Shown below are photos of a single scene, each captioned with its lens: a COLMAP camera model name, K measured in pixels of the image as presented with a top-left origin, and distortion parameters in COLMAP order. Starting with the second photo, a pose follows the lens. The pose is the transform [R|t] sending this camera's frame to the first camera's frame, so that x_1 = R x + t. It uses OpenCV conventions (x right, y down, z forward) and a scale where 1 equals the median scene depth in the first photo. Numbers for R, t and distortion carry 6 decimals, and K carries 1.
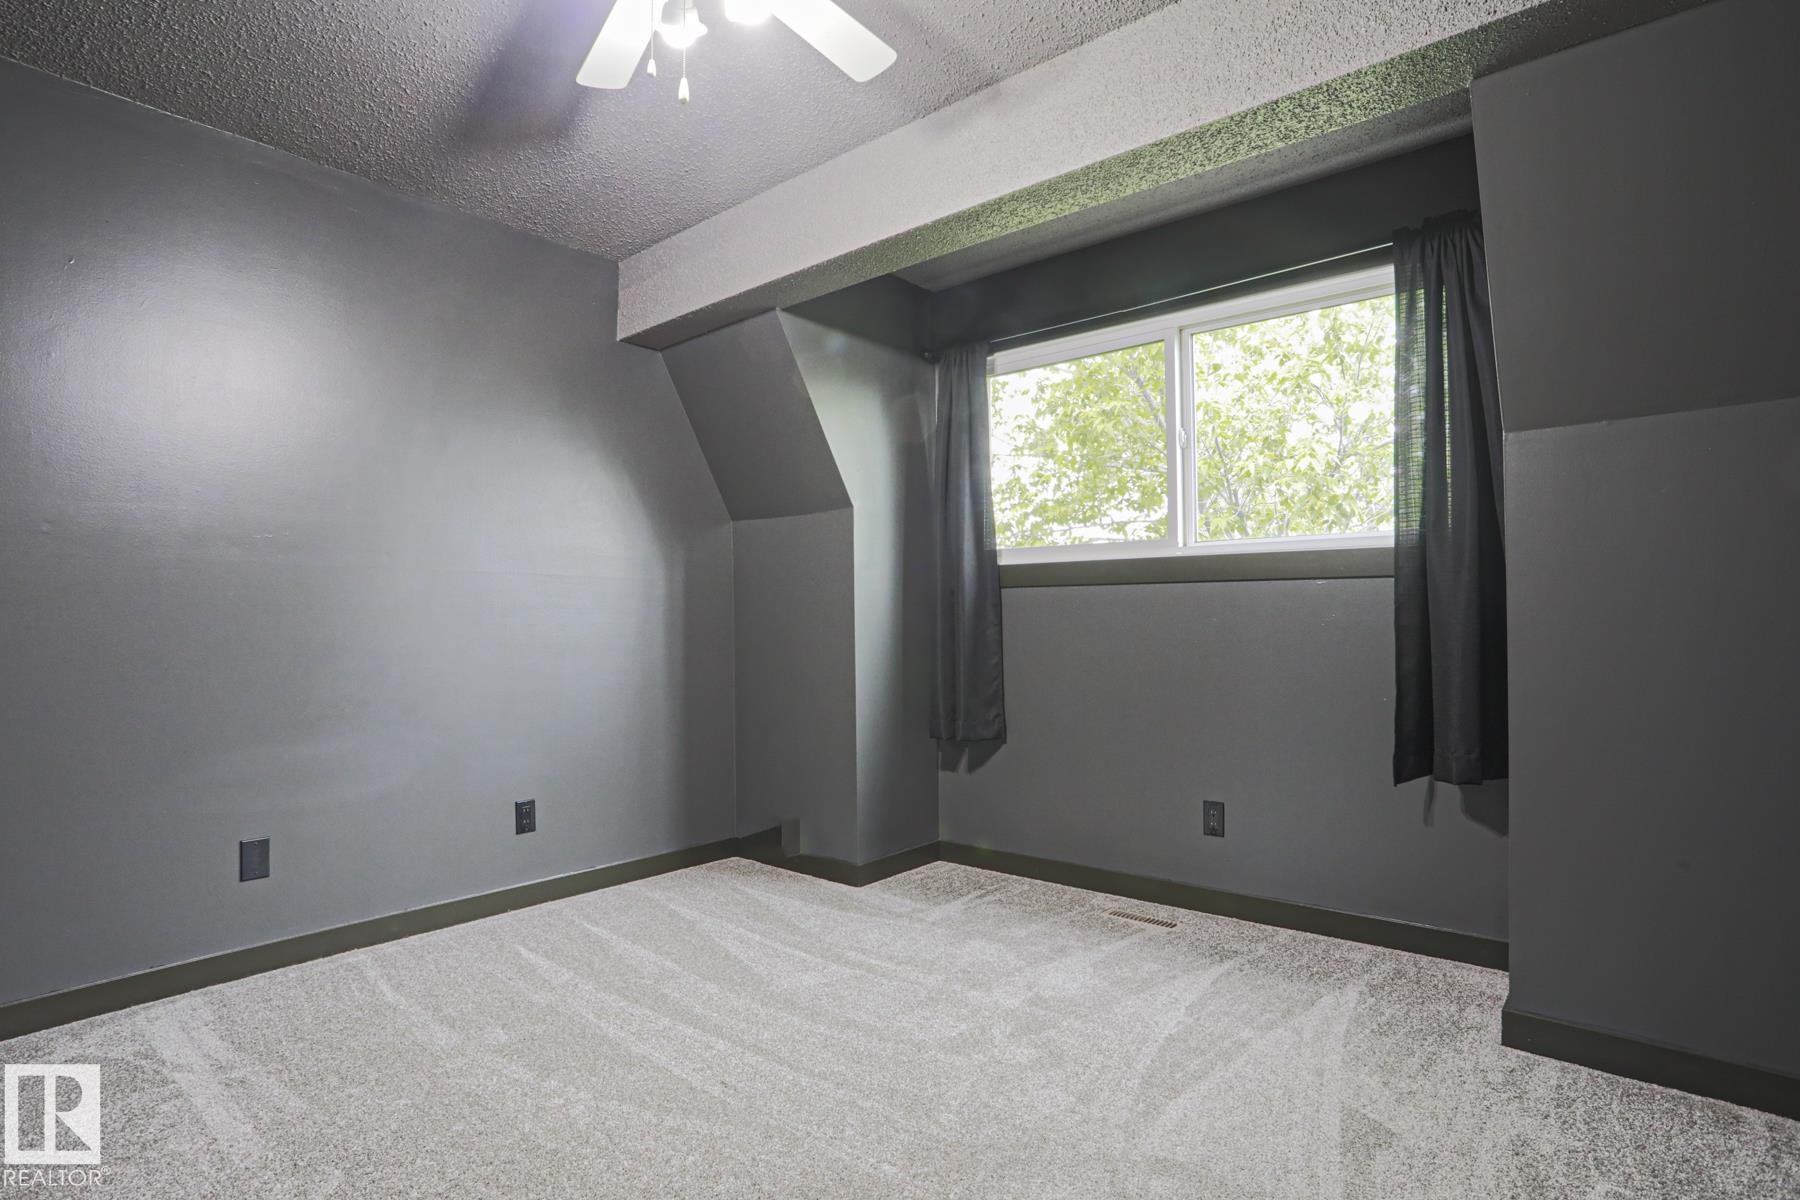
lens RADIAL K [[889.8, 0, 897.6], [0, 889.8, 597.3], [0, 0, 1]] dist [-0.067416, 0.017325]
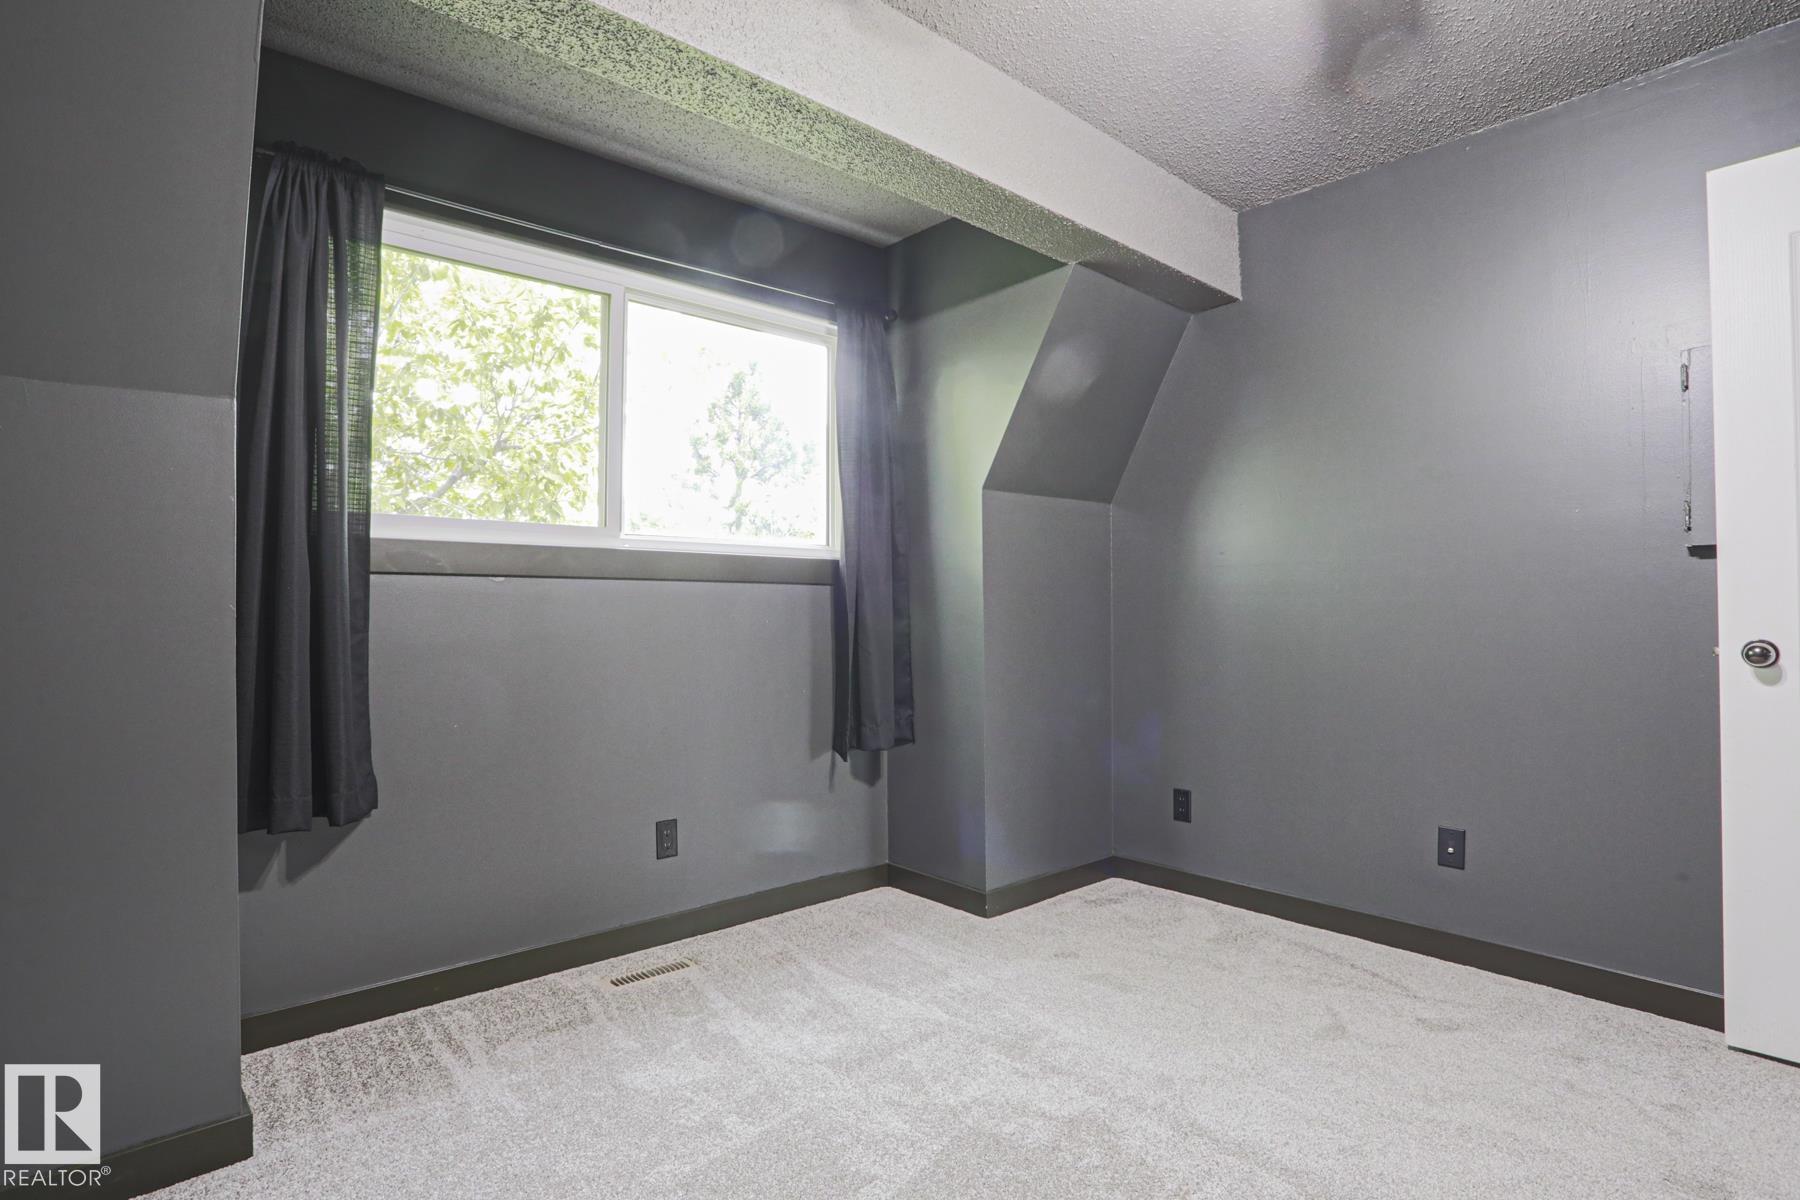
lens RADIAL K [[889.8, 0, 894.4], [0, 889.8, 594.6], [0, 0, 1]] dist [-0.067416, 0.017325]
pose [[0.150725, 0.031555, 0.988072, -0.515321], [-0.013514, 0.999463, -0.029858, 0.021091], [-0.988483, -0.008853, 0.151070, 0.619511]]
